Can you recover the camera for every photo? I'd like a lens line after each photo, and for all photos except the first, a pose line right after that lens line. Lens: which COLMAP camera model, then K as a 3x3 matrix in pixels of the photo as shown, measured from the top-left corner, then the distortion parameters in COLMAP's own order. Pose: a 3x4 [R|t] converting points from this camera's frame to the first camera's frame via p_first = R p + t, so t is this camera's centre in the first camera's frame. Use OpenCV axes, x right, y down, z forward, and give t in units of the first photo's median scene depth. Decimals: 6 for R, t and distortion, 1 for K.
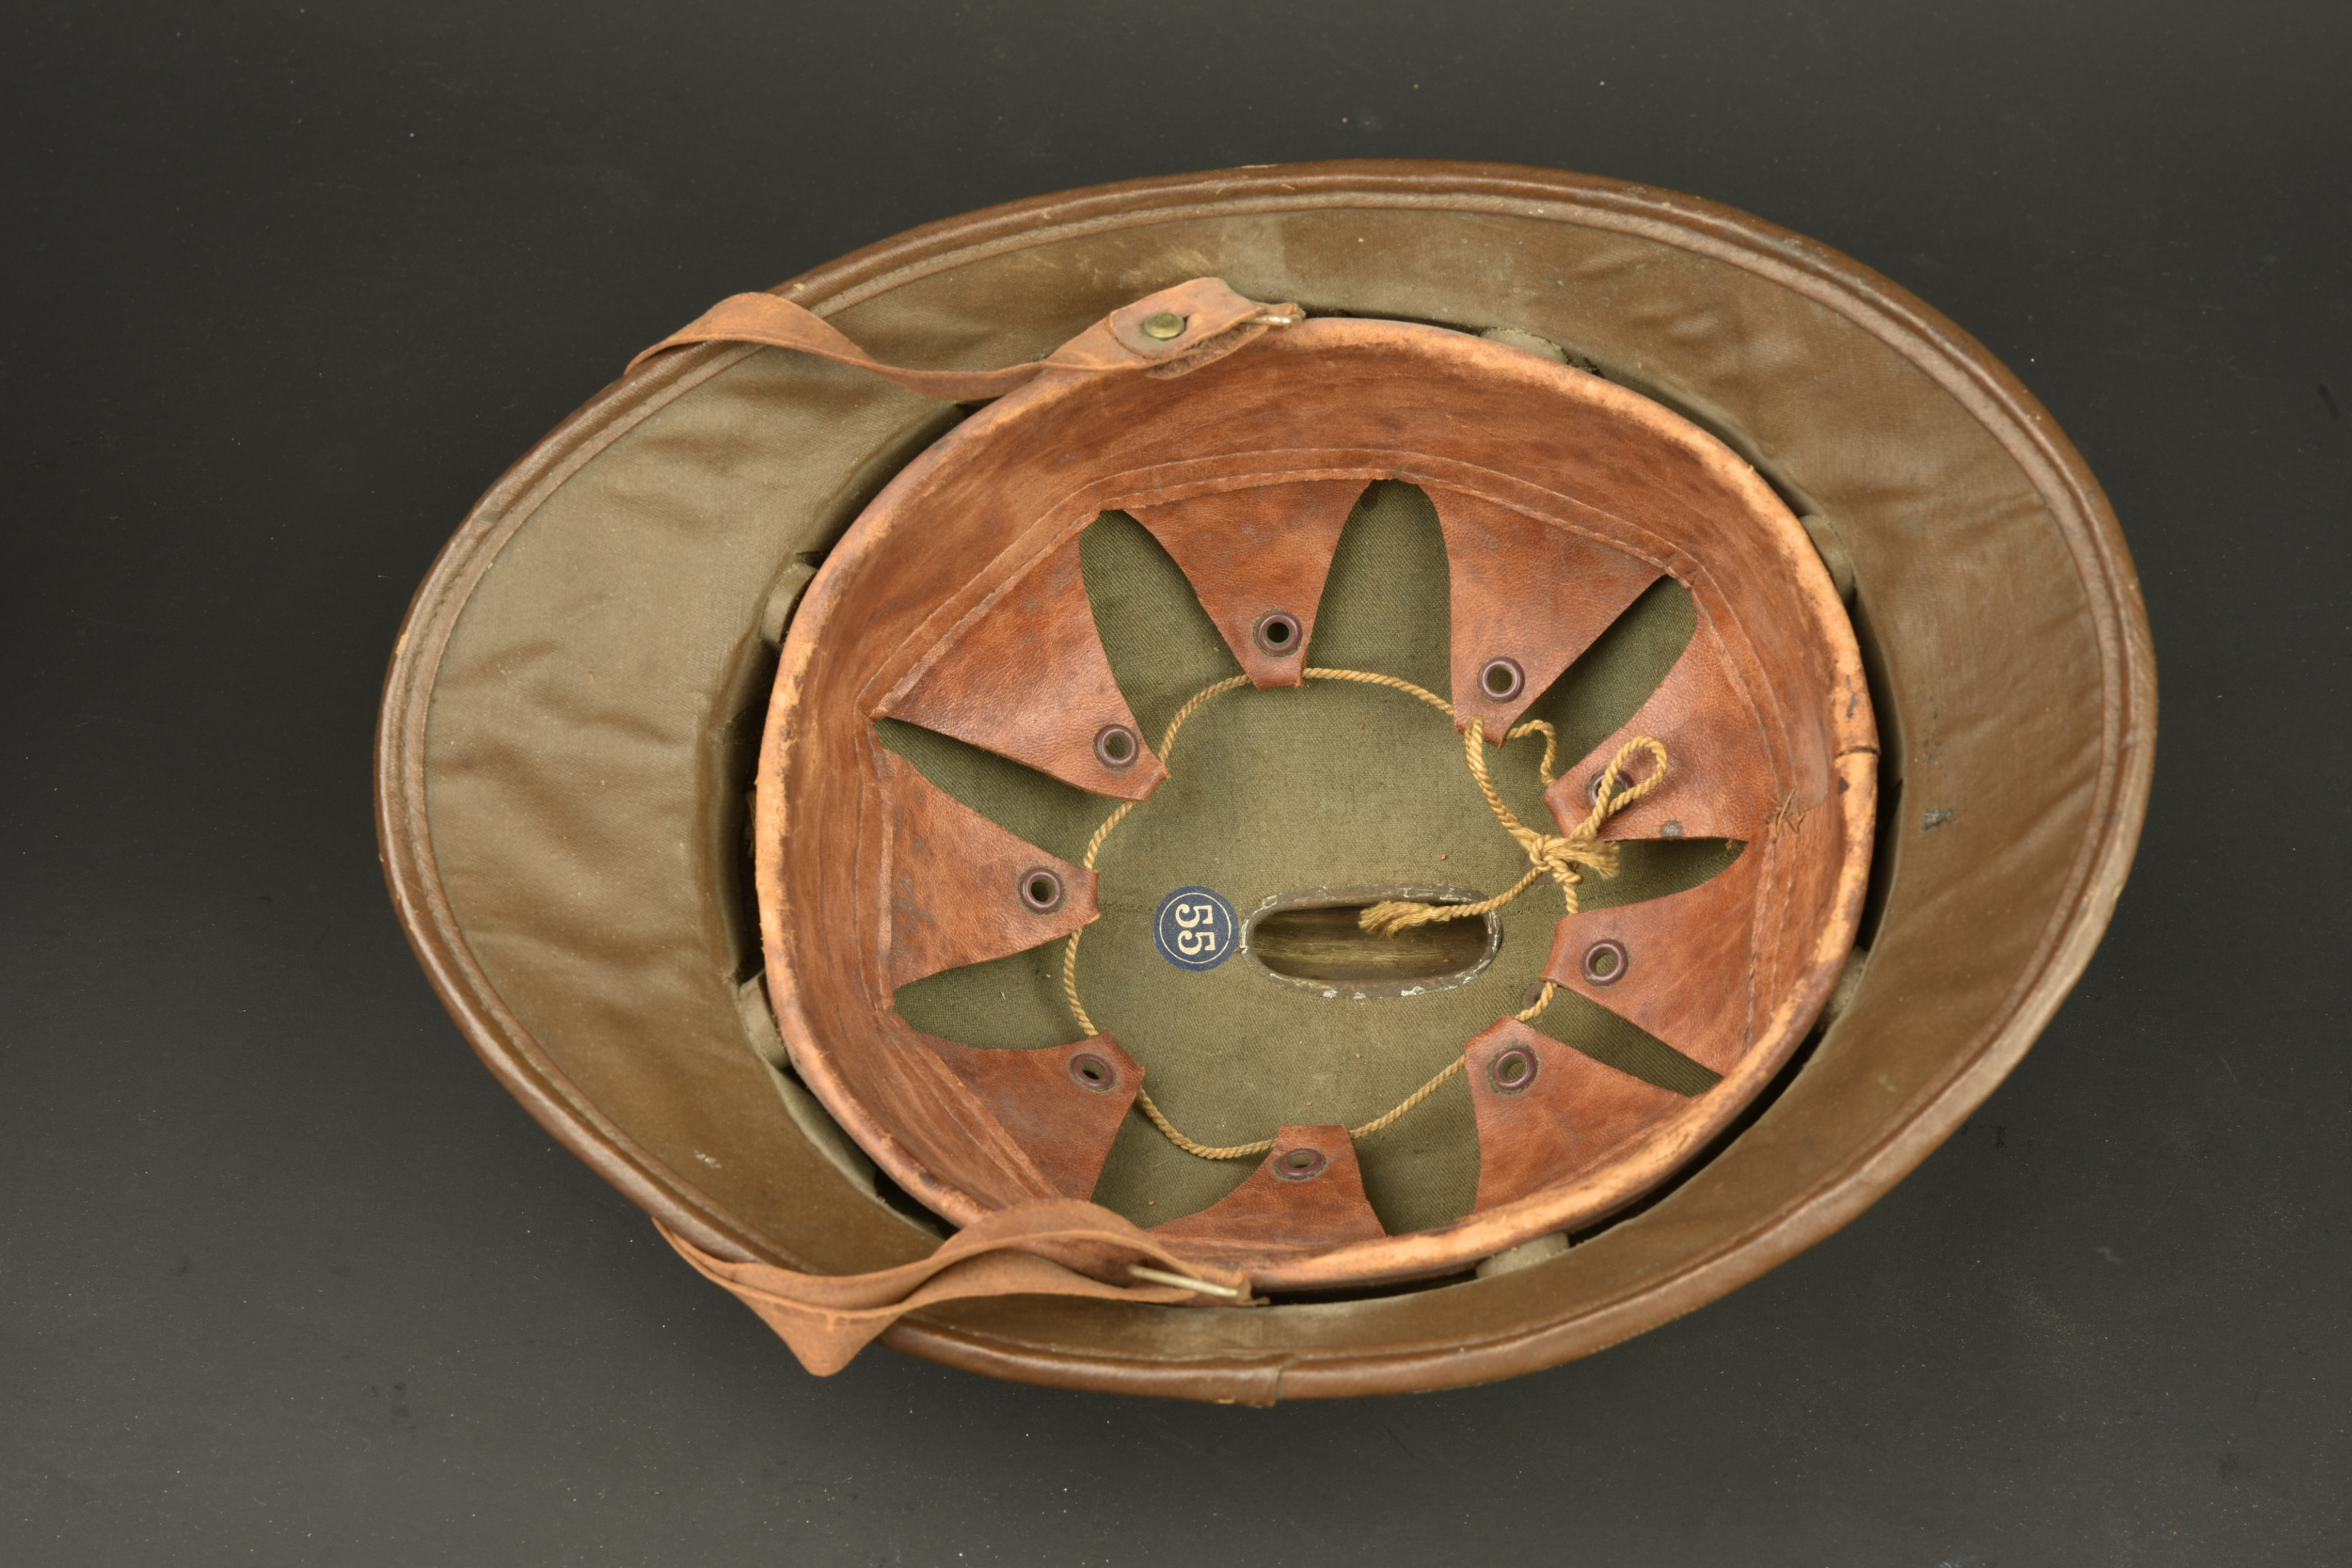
lens RADIAL K [[4003.3, 0, 1176.8], [0, 4003.3, 787.2], [0, 0, 1]] dist [-0.003639, 0.000000]
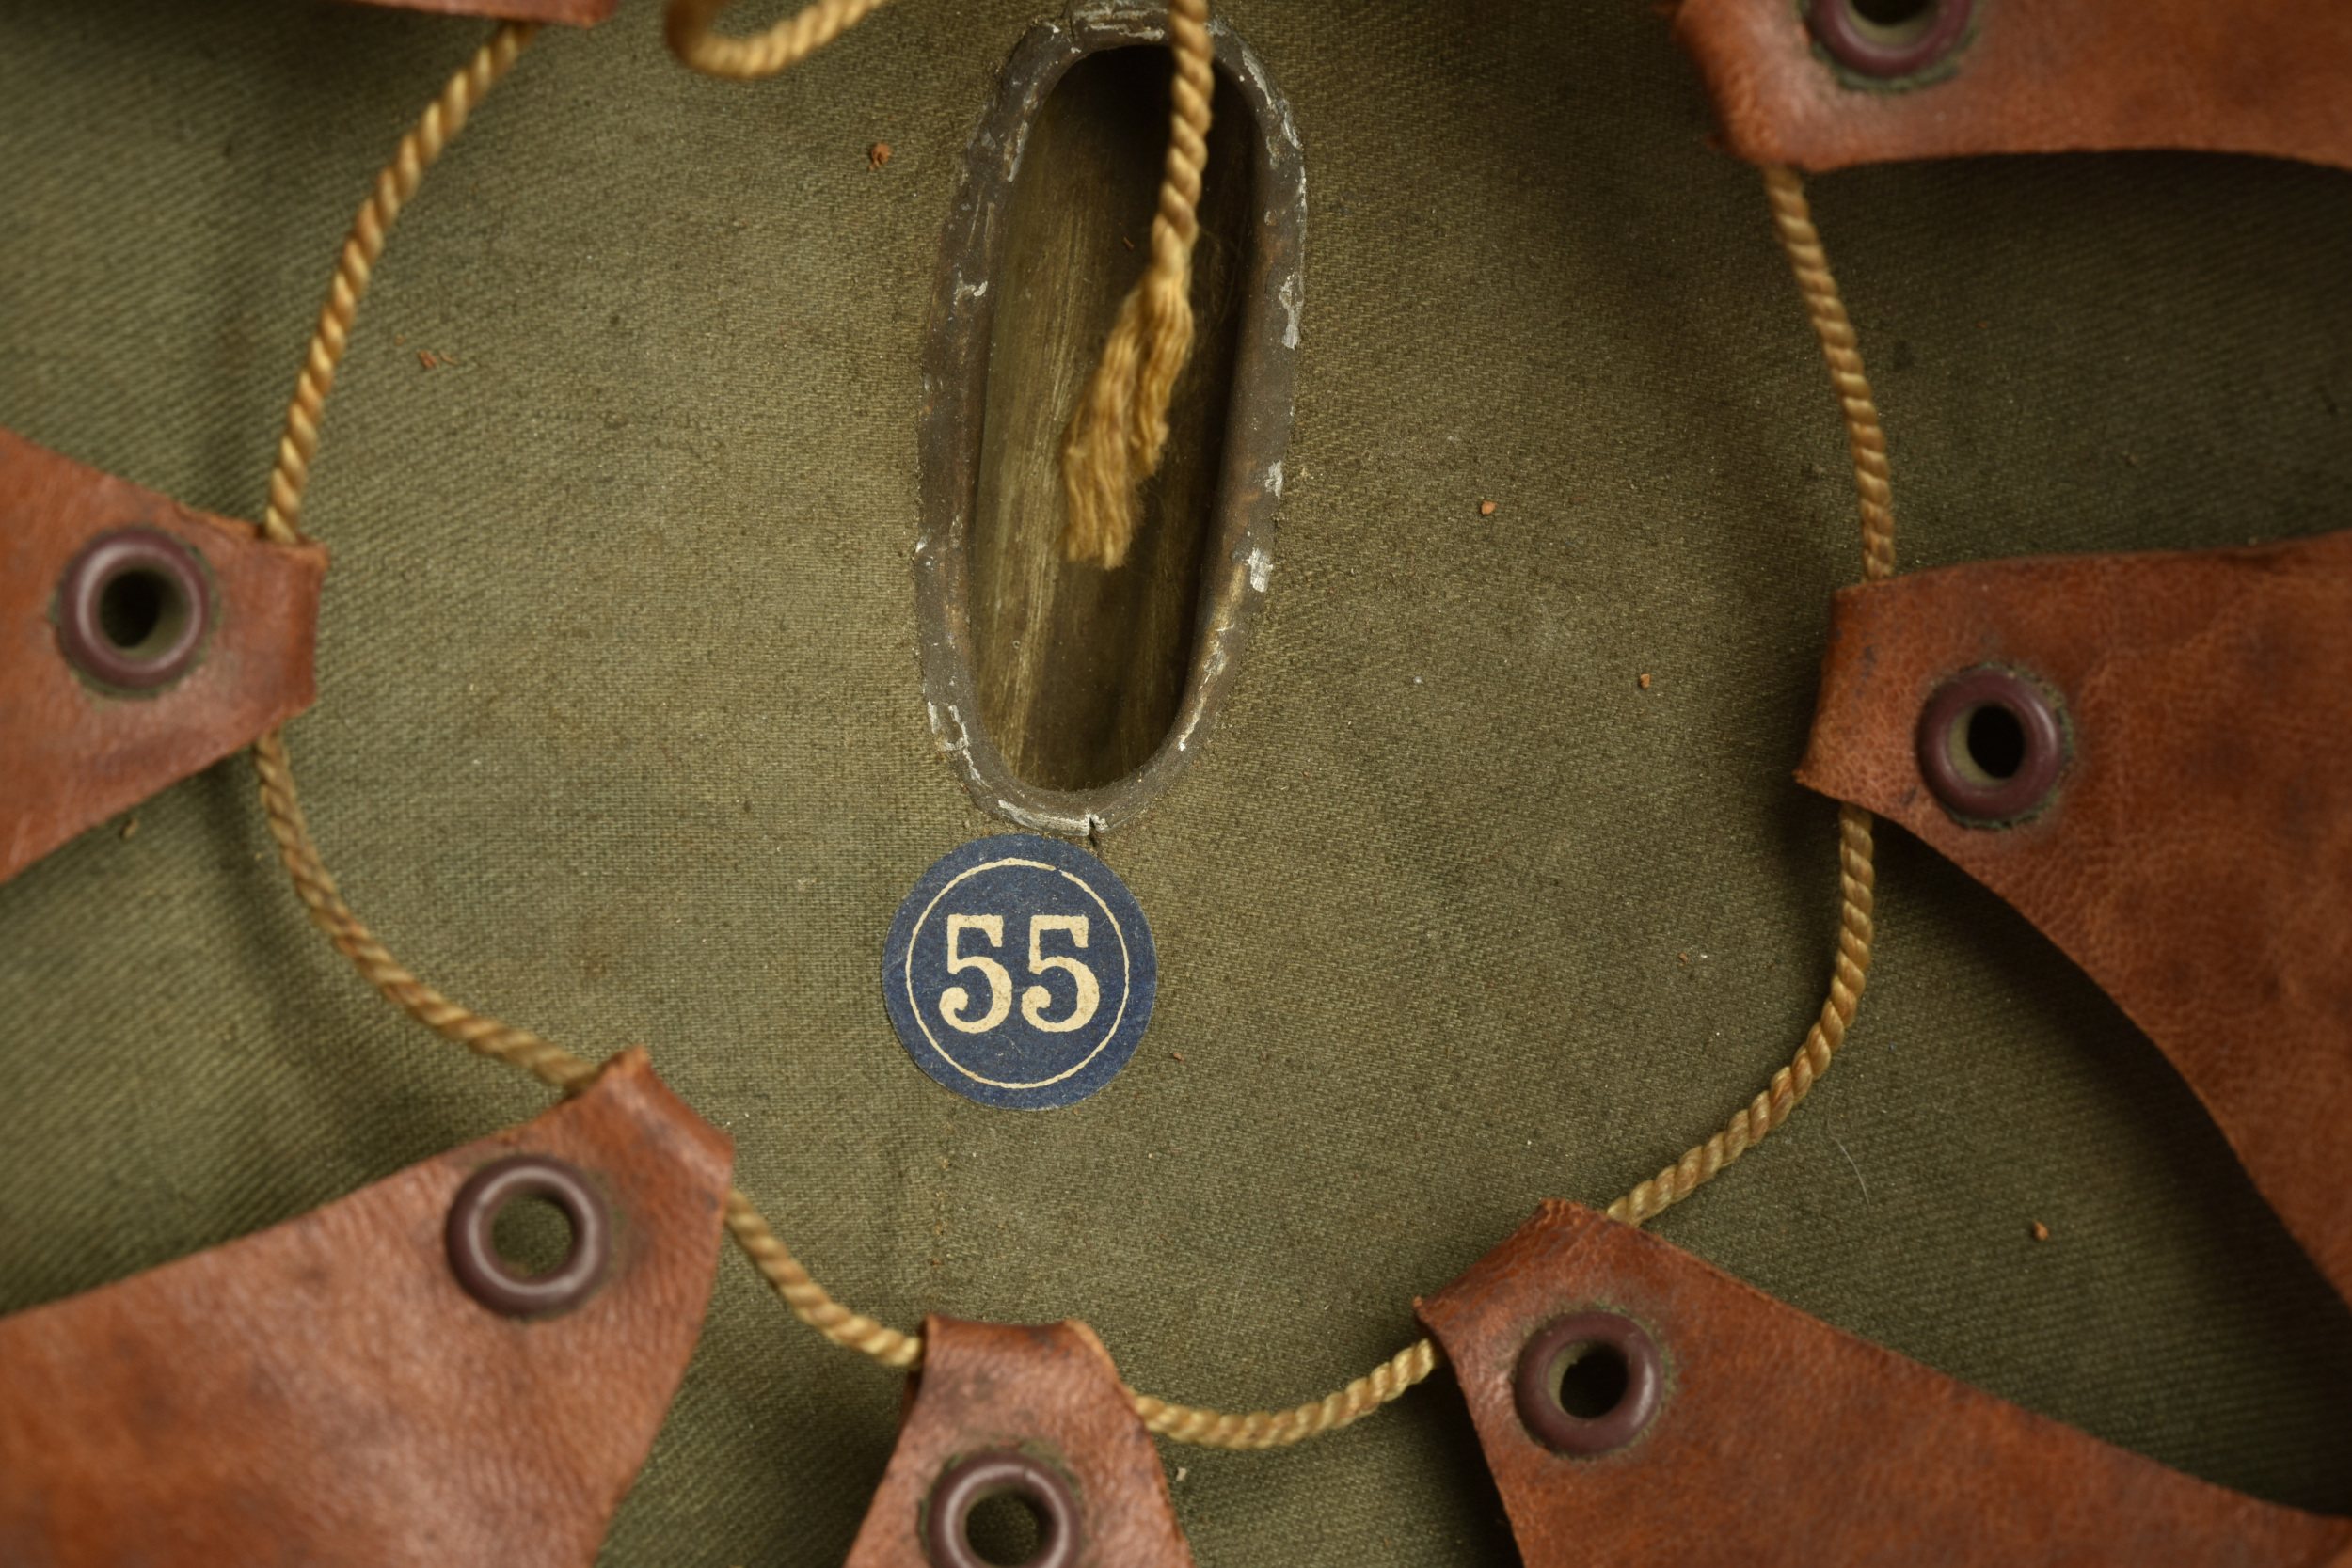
lens RADIAL K [[4003.3, 0, 1167.2], [0, 4003.3, 784.5], [0, 0, 1]] dist [-0.003639, 0.000000]
pose [[0.100422, -0.994803, 0.016827, 0.015197], [0.893288, 0.097595, 0.438762, -0.092935], [-0.438124, -0.029030, 0.898446, 0.714604]]
